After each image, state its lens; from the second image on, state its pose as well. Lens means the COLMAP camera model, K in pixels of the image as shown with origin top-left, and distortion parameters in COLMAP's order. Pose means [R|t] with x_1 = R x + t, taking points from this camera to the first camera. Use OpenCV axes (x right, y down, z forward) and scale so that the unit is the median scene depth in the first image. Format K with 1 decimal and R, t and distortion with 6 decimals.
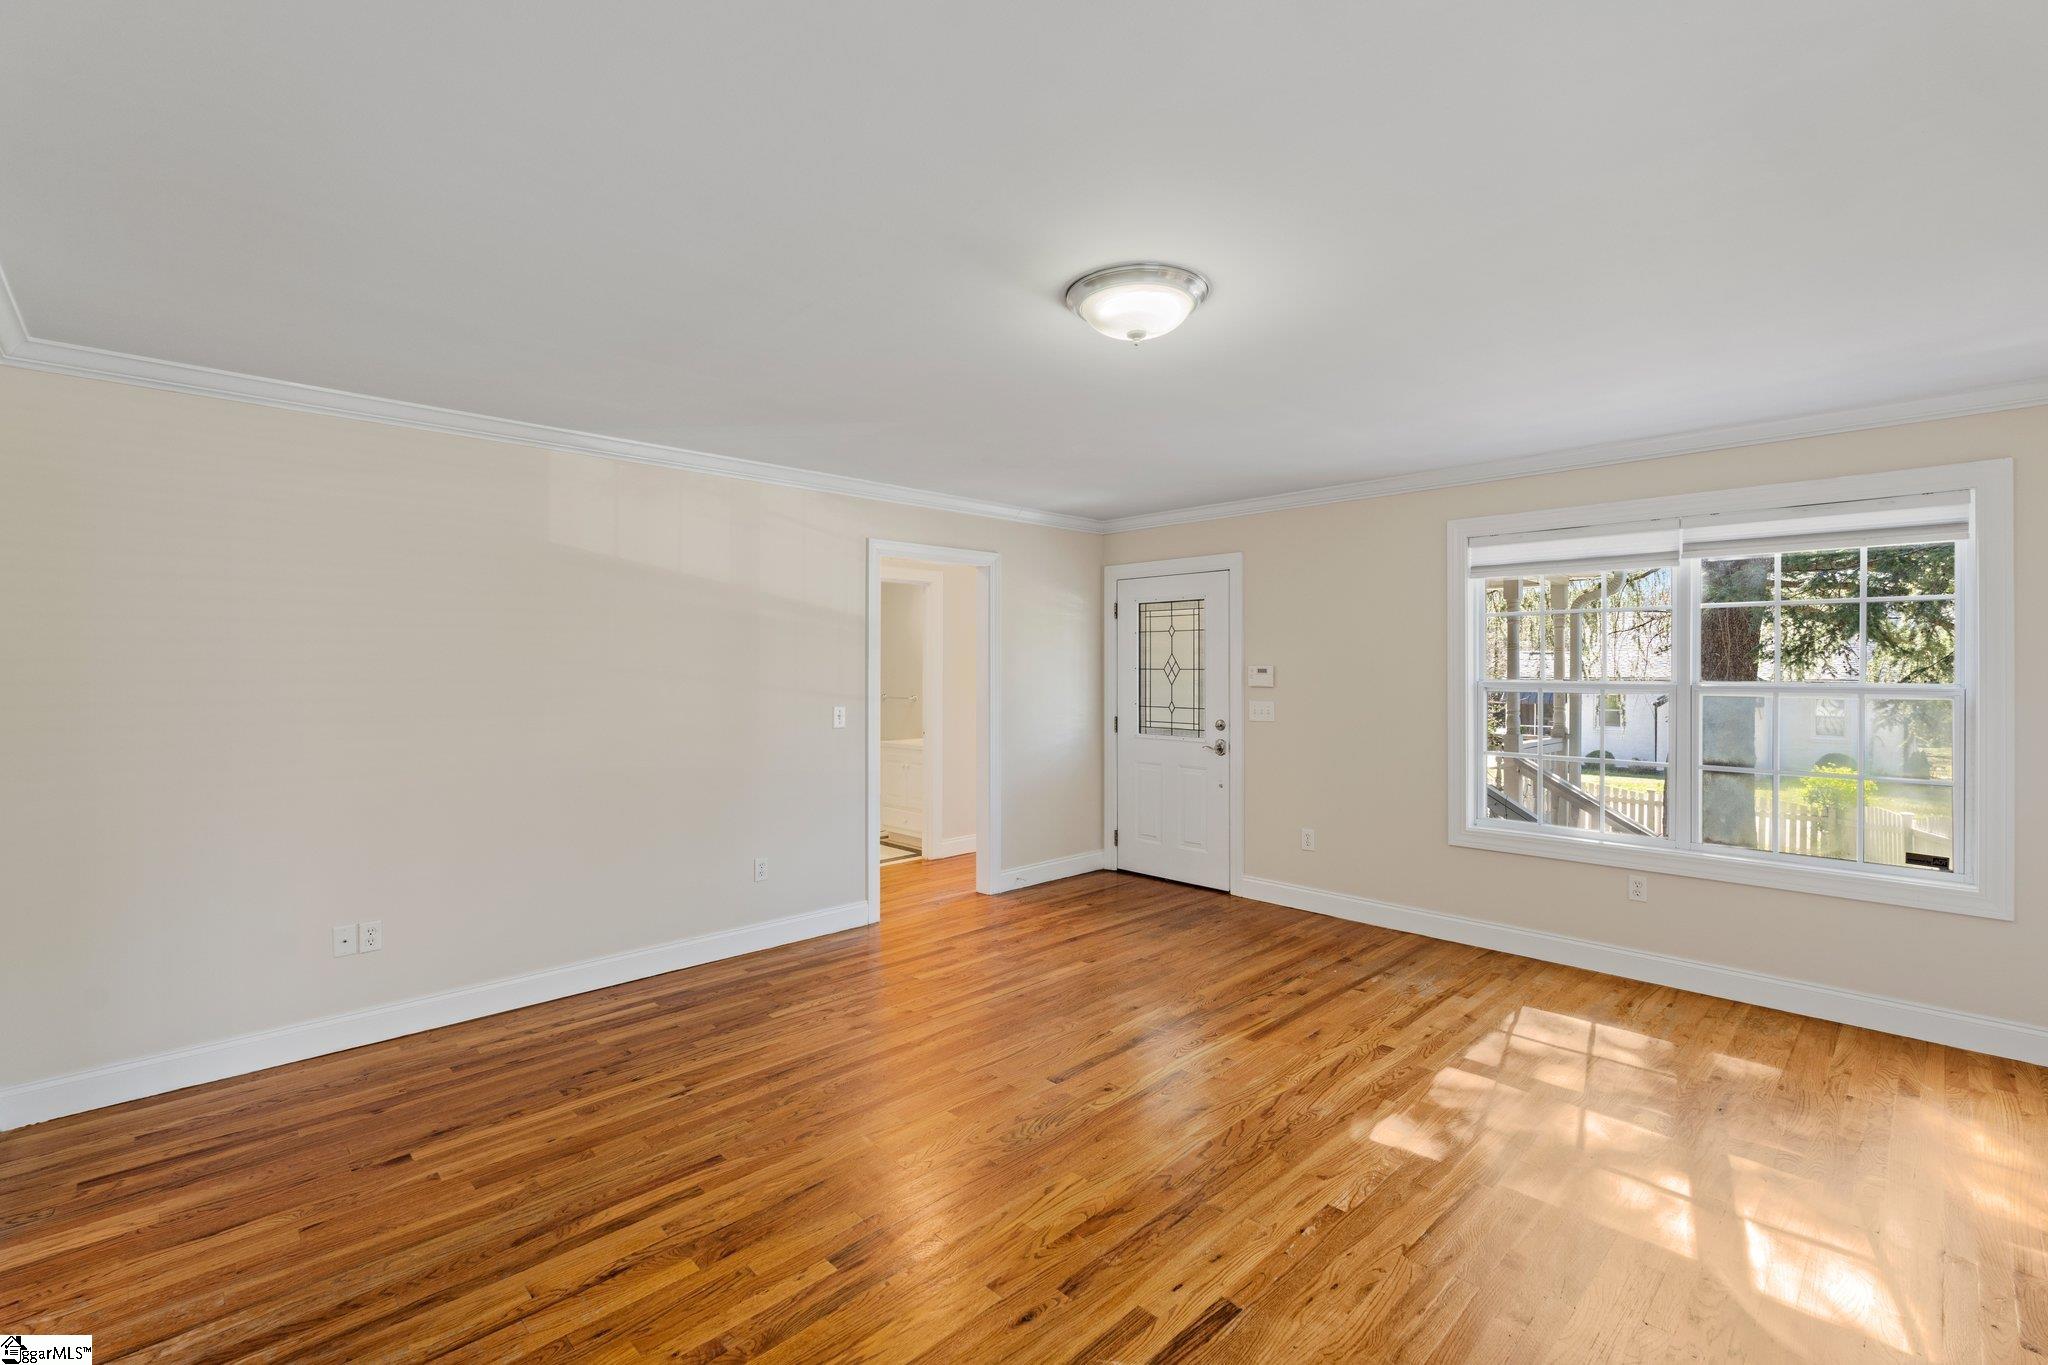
lens RADIAL K [[901.6, 0, 1019.4], [0, 901.6, 680.7], [0, 0, 1]] dist [0.000251, 0.000511]
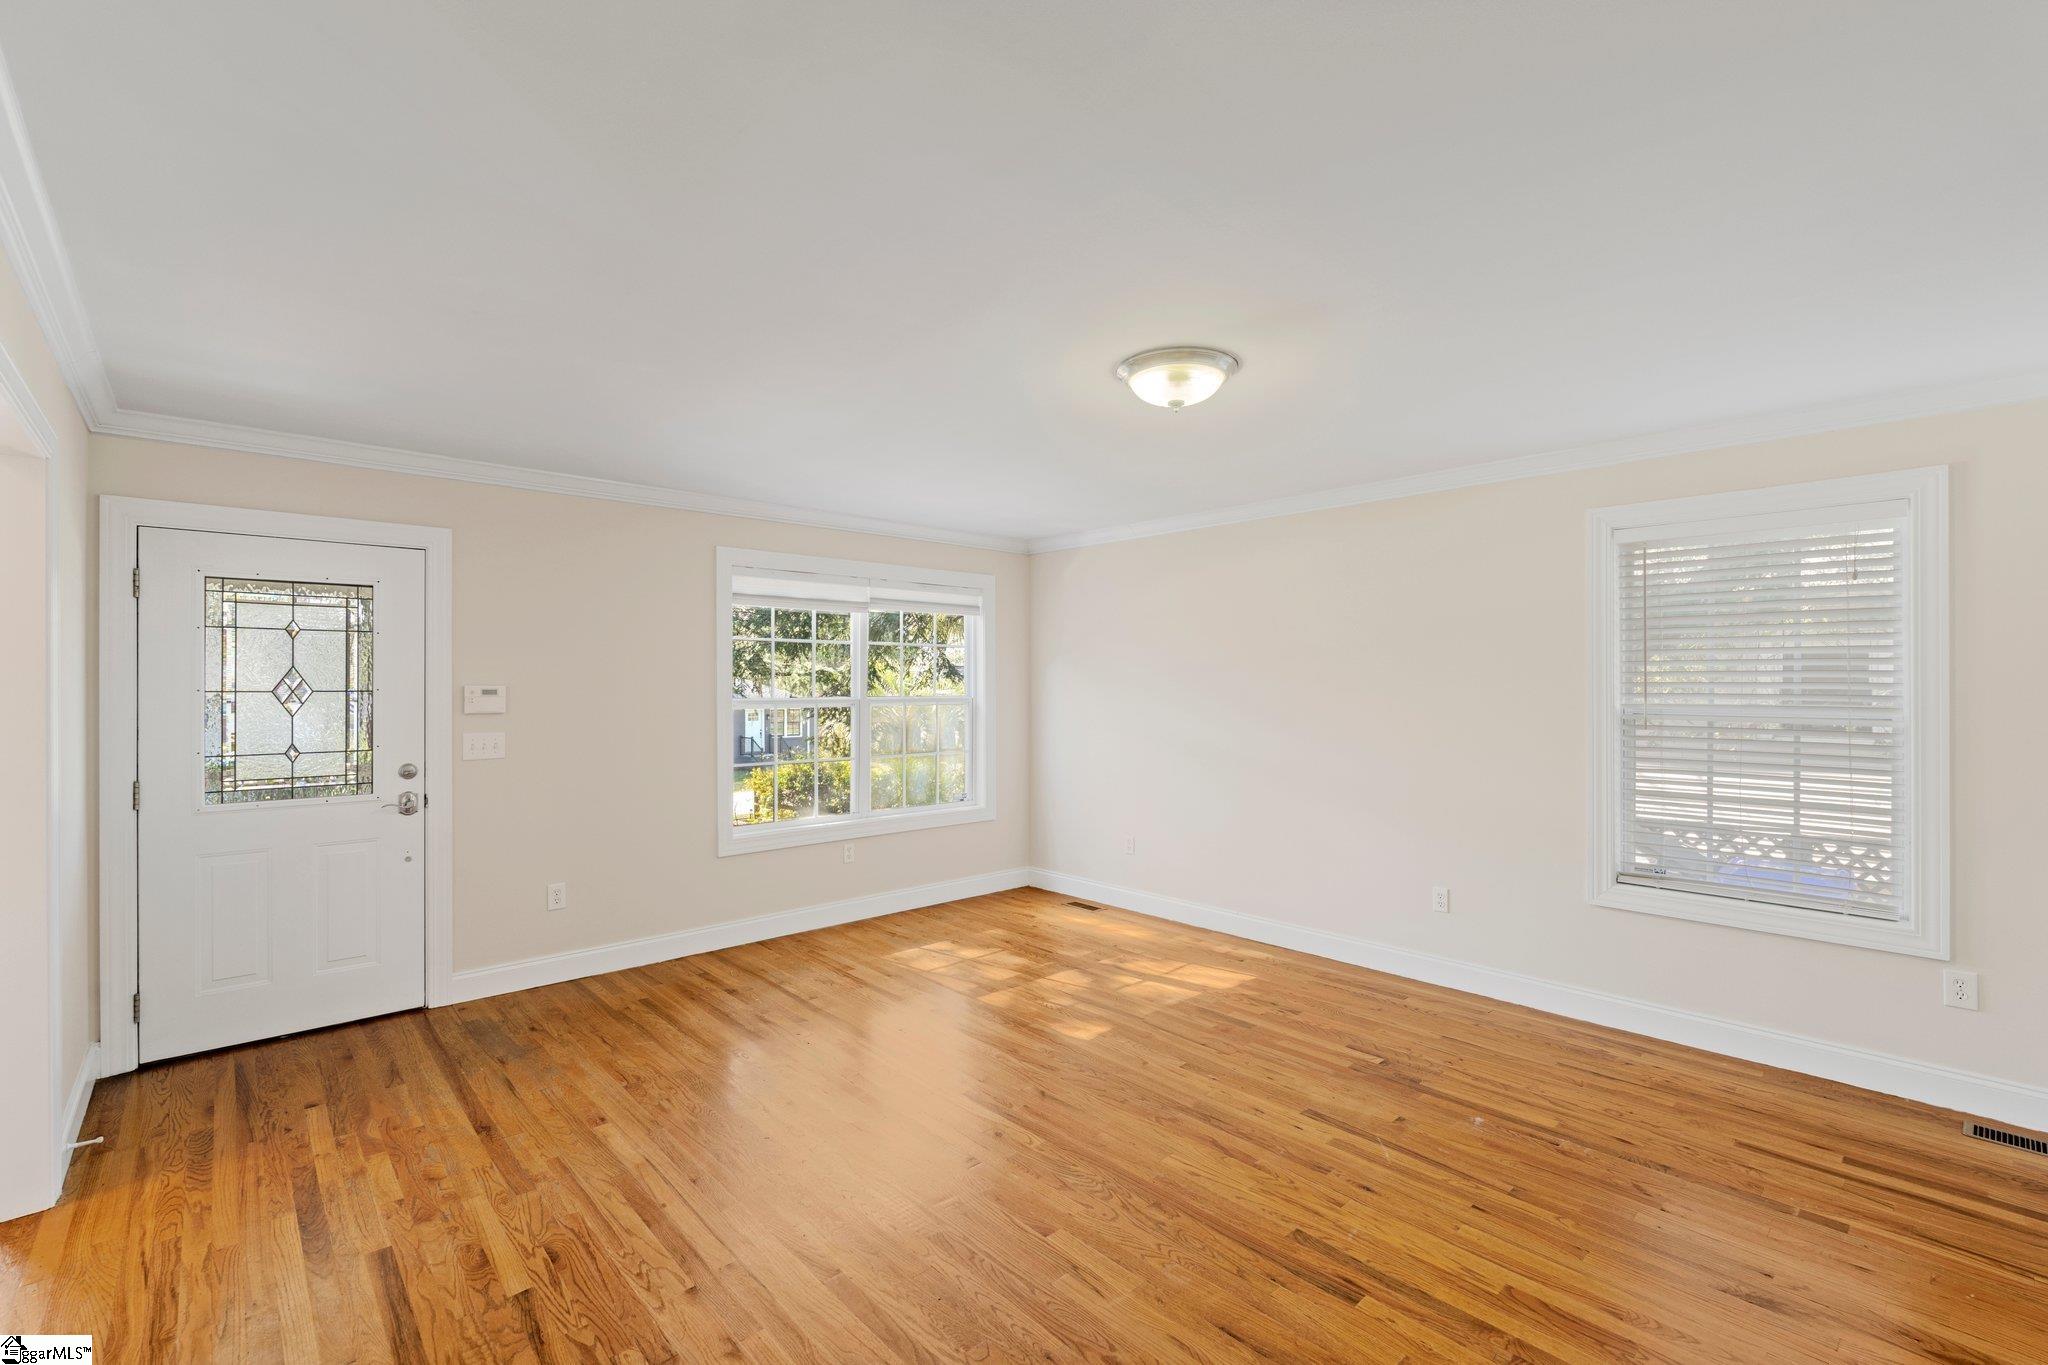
lens RADIAL K [[901.6, 0, 1019.4], [0, 901.6, 680.7], [0, 0, 1]] dist [0.000251, 0.000511]
pose [[0.026508, 0.004507, 0.999638, -0.683019], [0.017362, 0.999837, -0.004969, -0.013131], [-0.999498, 0.017488, 0.026426, 0.761245]]
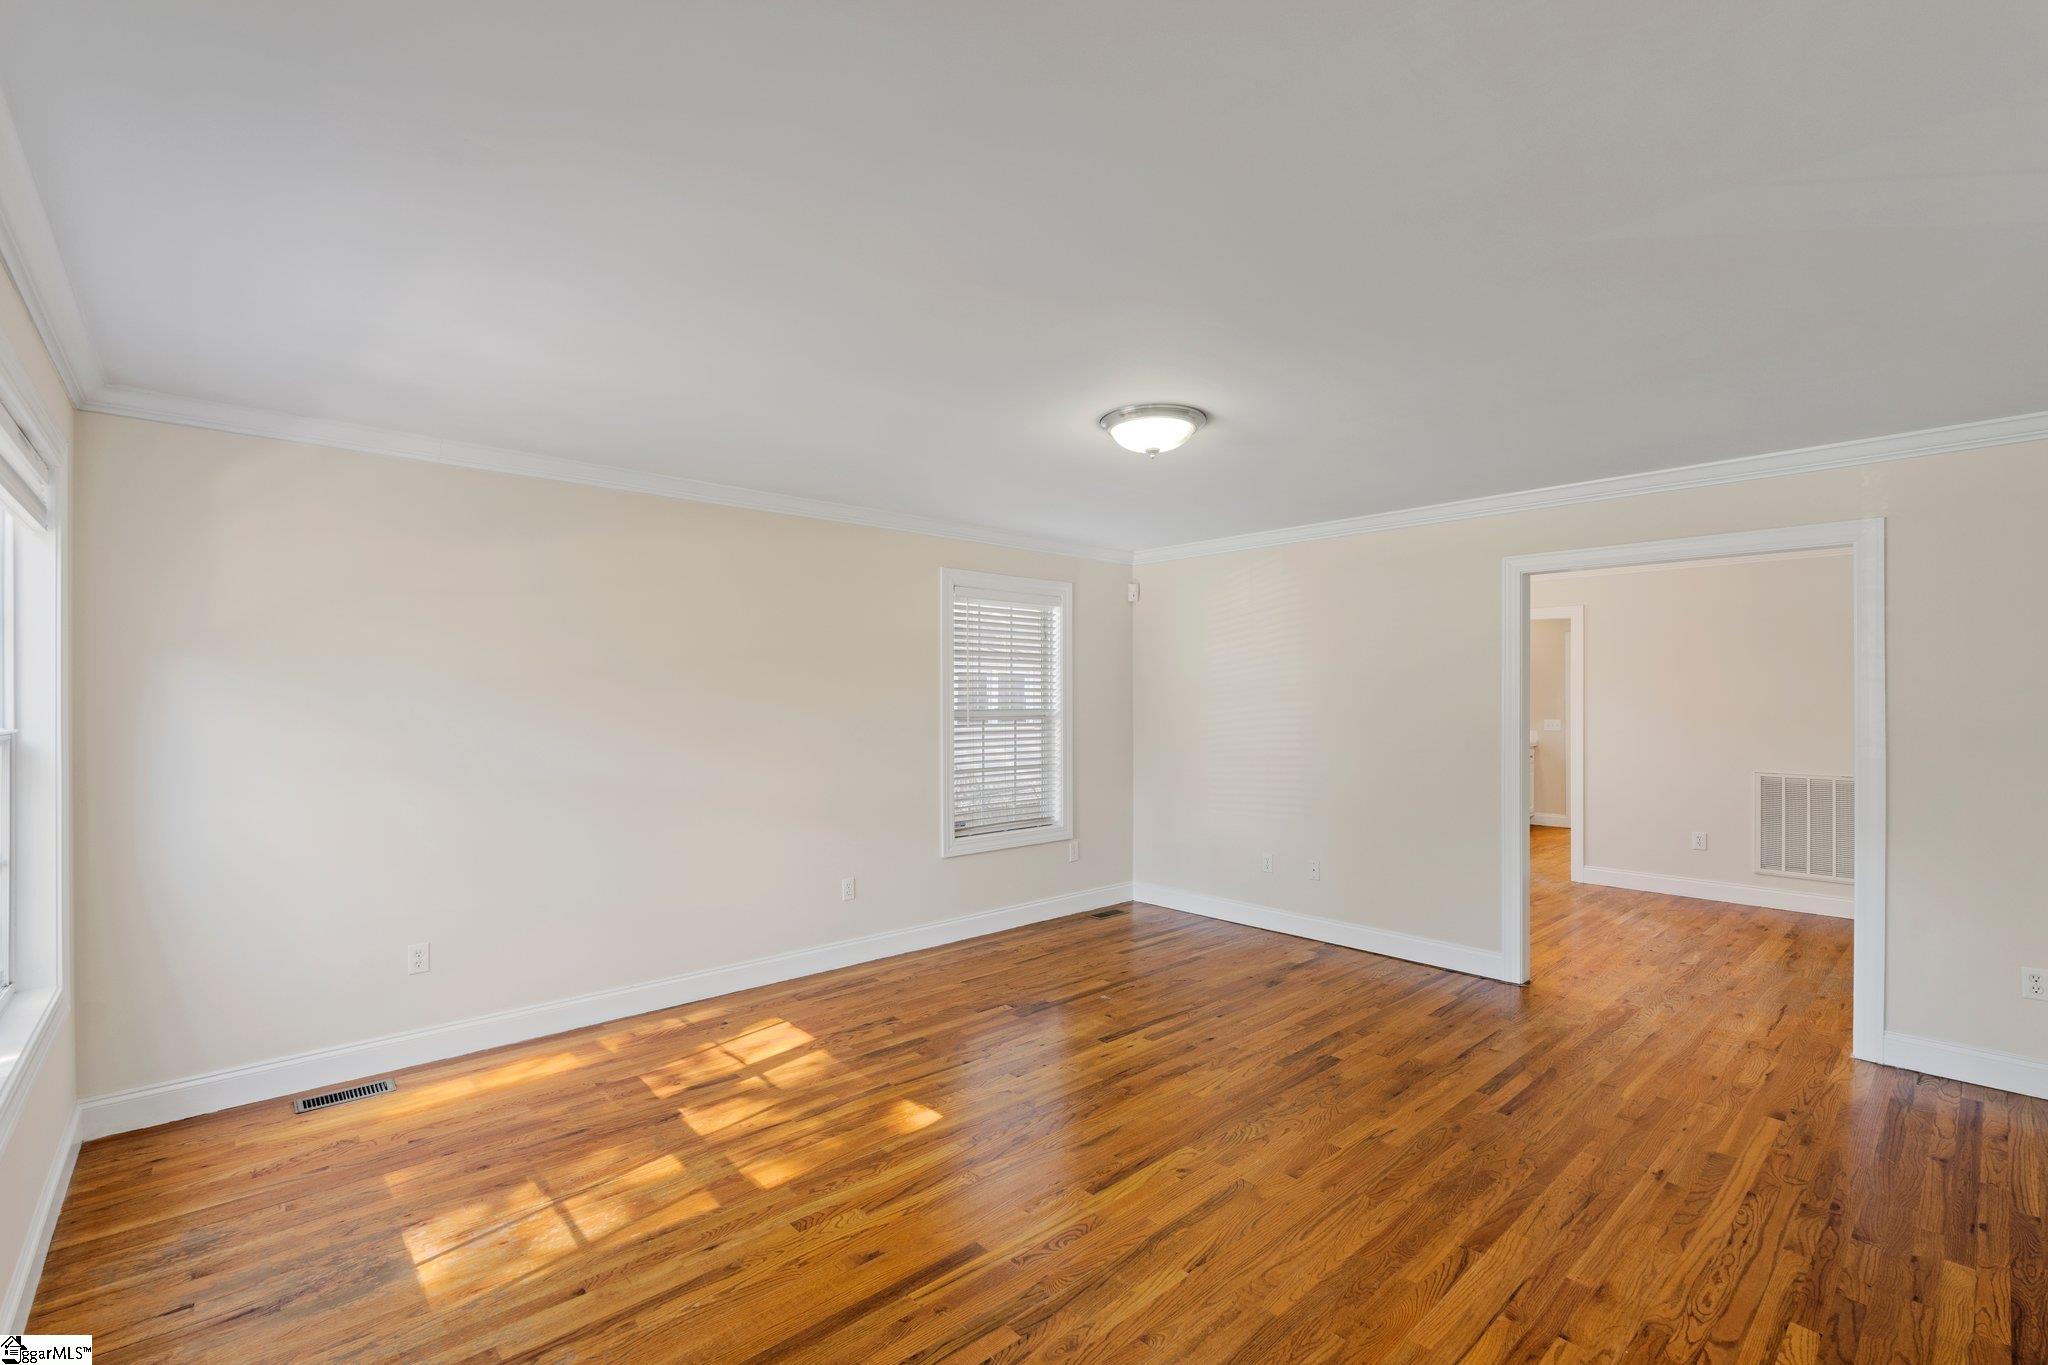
lens RADIAL K [[897.6, 0, 1024.0], [0, 897.6, 682.5], [0, 0, 1]] dist [-0.005666, 0.000226]
pose [[-0.999617, 0.000857, 0.027673, 0.184544], [0.000857, 1.000000, -0.000036, -0.025541], [-0.027673, -0.000013, -0.999617, 1.526193]]
